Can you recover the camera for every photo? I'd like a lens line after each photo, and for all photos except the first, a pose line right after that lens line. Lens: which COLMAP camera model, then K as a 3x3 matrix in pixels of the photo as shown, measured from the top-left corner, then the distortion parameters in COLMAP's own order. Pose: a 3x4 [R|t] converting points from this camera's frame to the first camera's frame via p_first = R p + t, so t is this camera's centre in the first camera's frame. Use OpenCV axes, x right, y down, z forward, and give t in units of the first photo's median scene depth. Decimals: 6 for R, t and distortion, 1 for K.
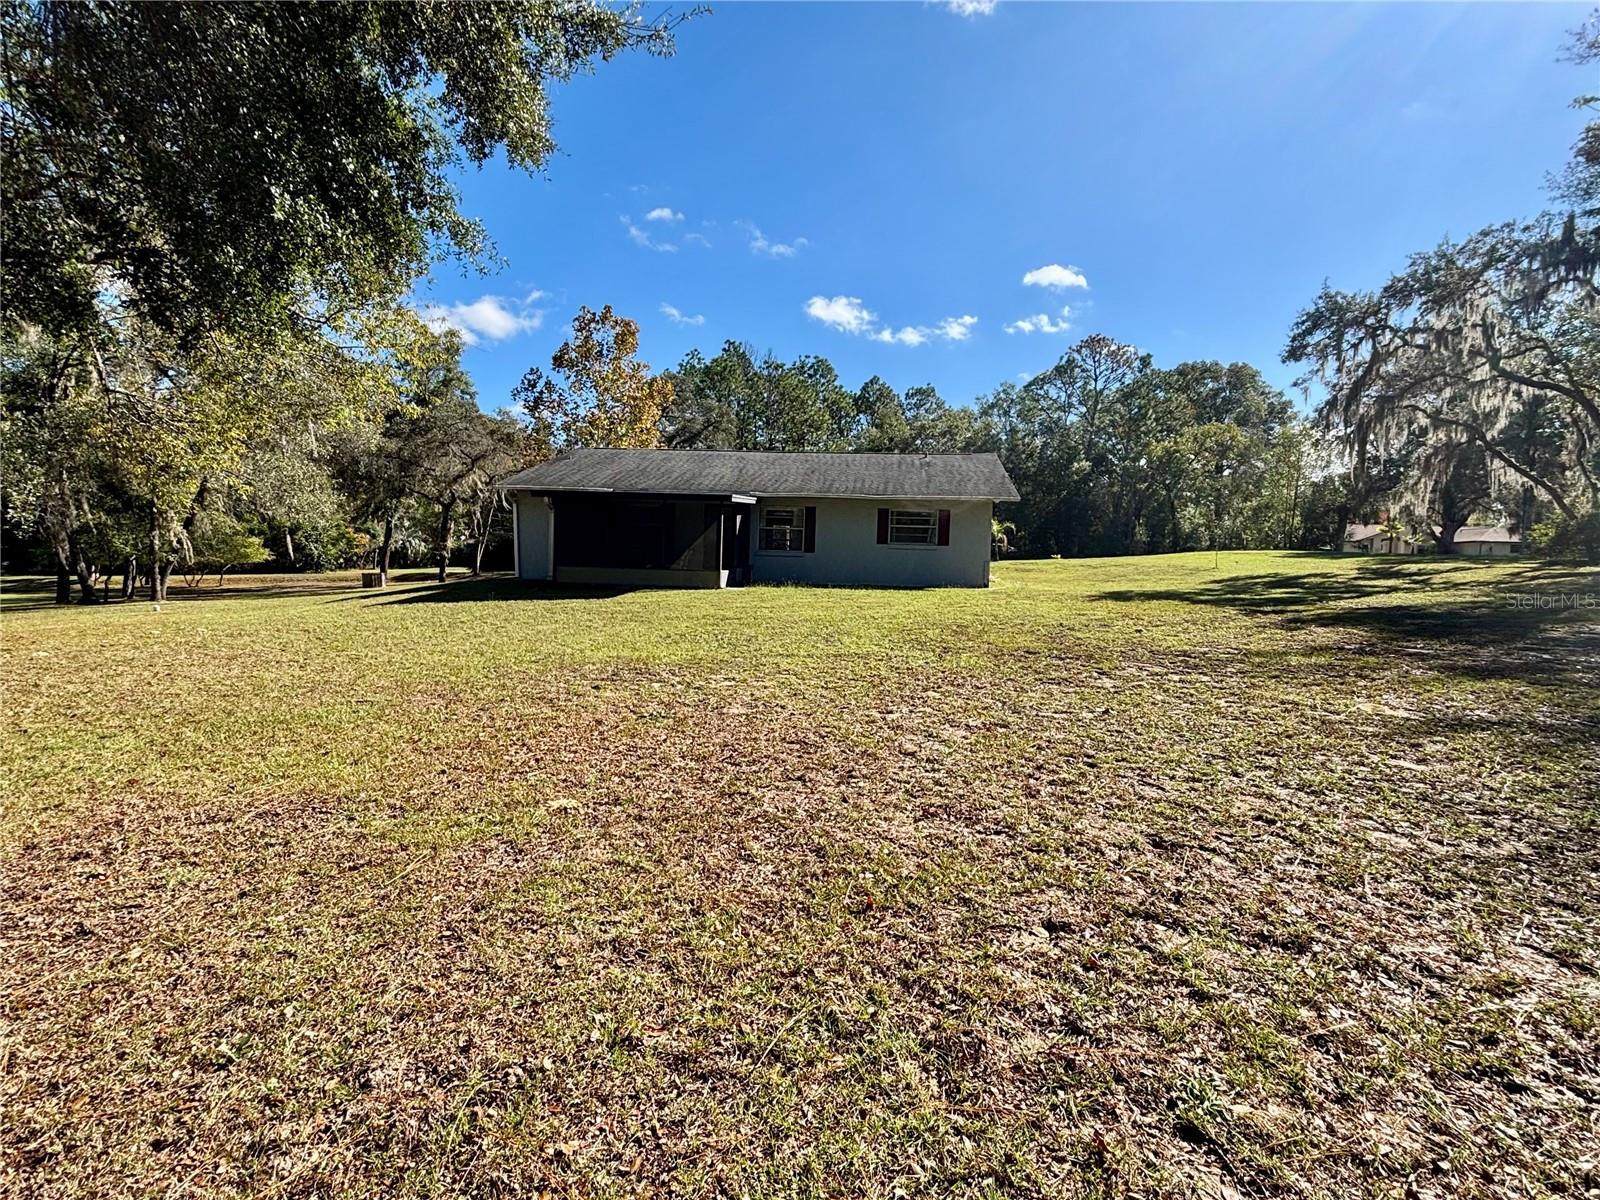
lens RADIAL K [[789.3, 0, 802.6], [0, 789.3, 602.8], [0, 0, 1]] dist [-0.002402, -0.001433]
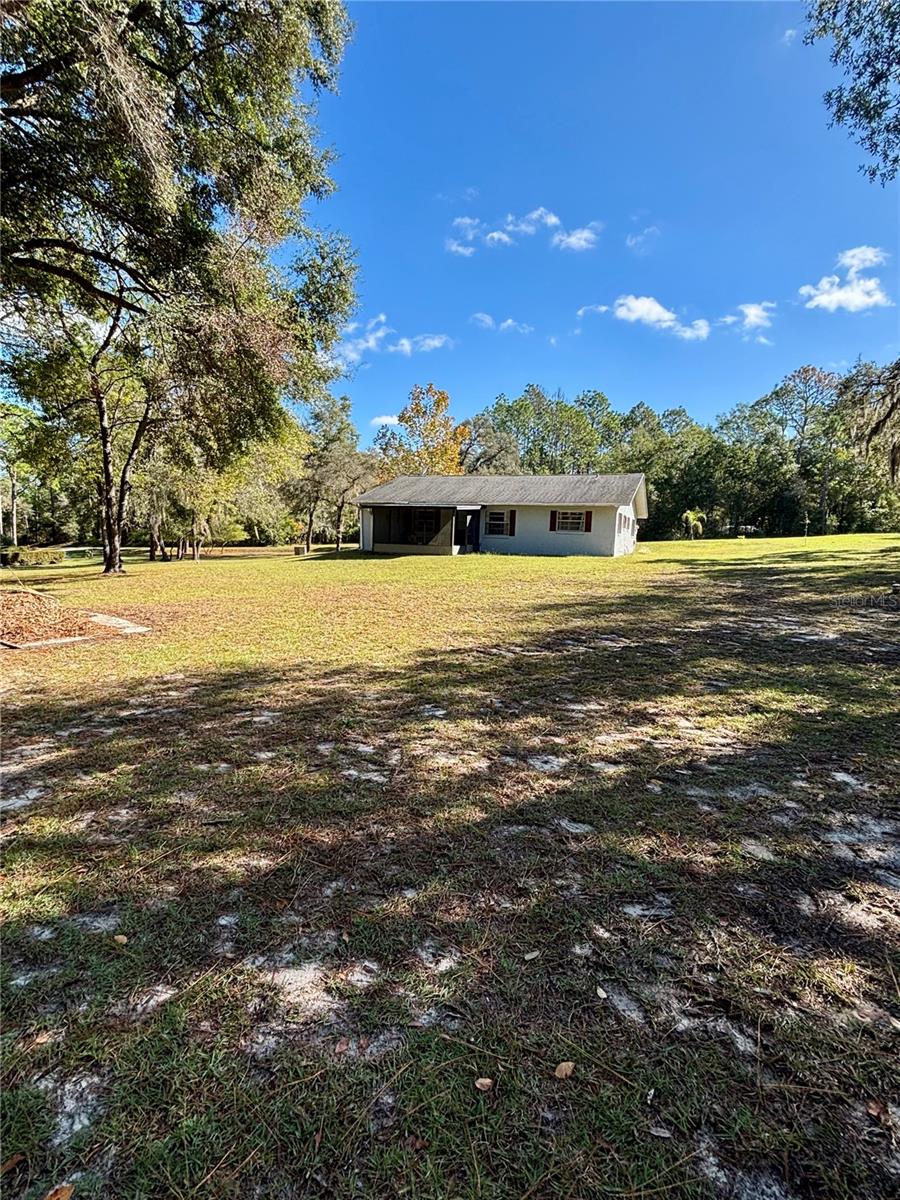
lens RADIAL K [[592.0, 0, 448.7], [0, 592.0, 599.1], [0, 0, 1]] dist [-0.002402, -0.001433]
pose [[0.964922, 0.026850, -0.261162, 0.115010], [-0.014350, 0.998663, 0.049653, 0.007539], [0.262146, -0.044164, 0.964017, -0.174478]]
